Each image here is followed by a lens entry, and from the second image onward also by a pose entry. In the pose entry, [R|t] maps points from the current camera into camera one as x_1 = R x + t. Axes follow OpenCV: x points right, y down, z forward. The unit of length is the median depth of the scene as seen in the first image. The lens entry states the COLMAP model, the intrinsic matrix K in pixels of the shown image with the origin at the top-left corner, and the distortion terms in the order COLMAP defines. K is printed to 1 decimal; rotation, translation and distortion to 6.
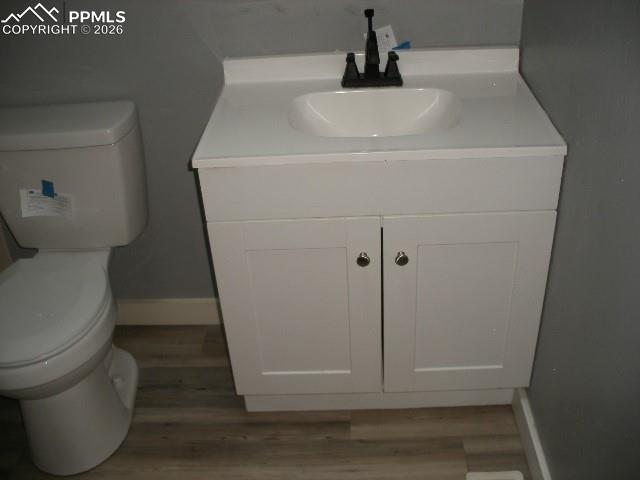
lens RADIAL K [[683.1, 0, 319.4], [0, 683.1, 240.0], [0, 0, 1]] dist [-0.142570, 0.000000]
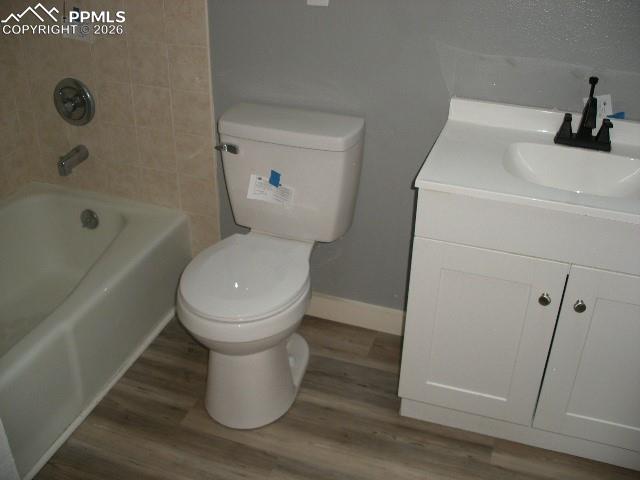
lens RADIAL K [[683.1, 0, 316.7], [0, 683.1, 238.9], [0, 0, 1]] dist [-0.142570, 0.000000]
pose [[0.950338, 0.210858, -0.228903, -0.048828], [-0.221193, 0.975022, -0.020168, 0.030802], [0.218933, 0.069798, 0.973240, -0.114282]]
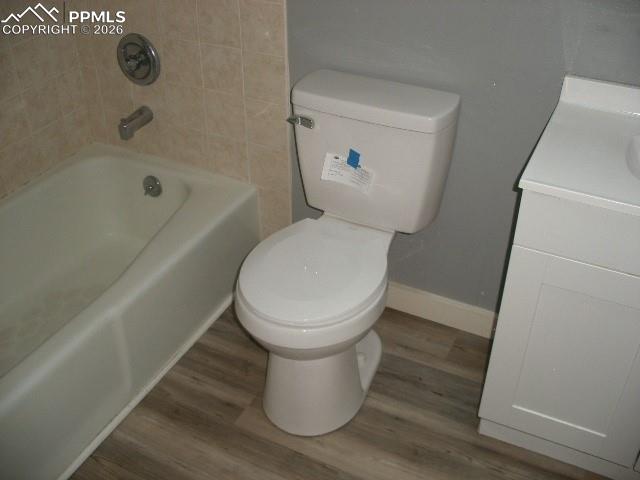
lens RADIAL K [[683.1, 0, 320.2], [0, 683.1, 237.4], [0, 0, 1]] dist [-0.142570, 0.000000]
pose [[0.905559, 0.280916, -0.317883, -0.092510], [-0.271156, 0.959567, 0.075531, -0.027159], [0.326248, 0.017798, 0.945117, 0.018230]]
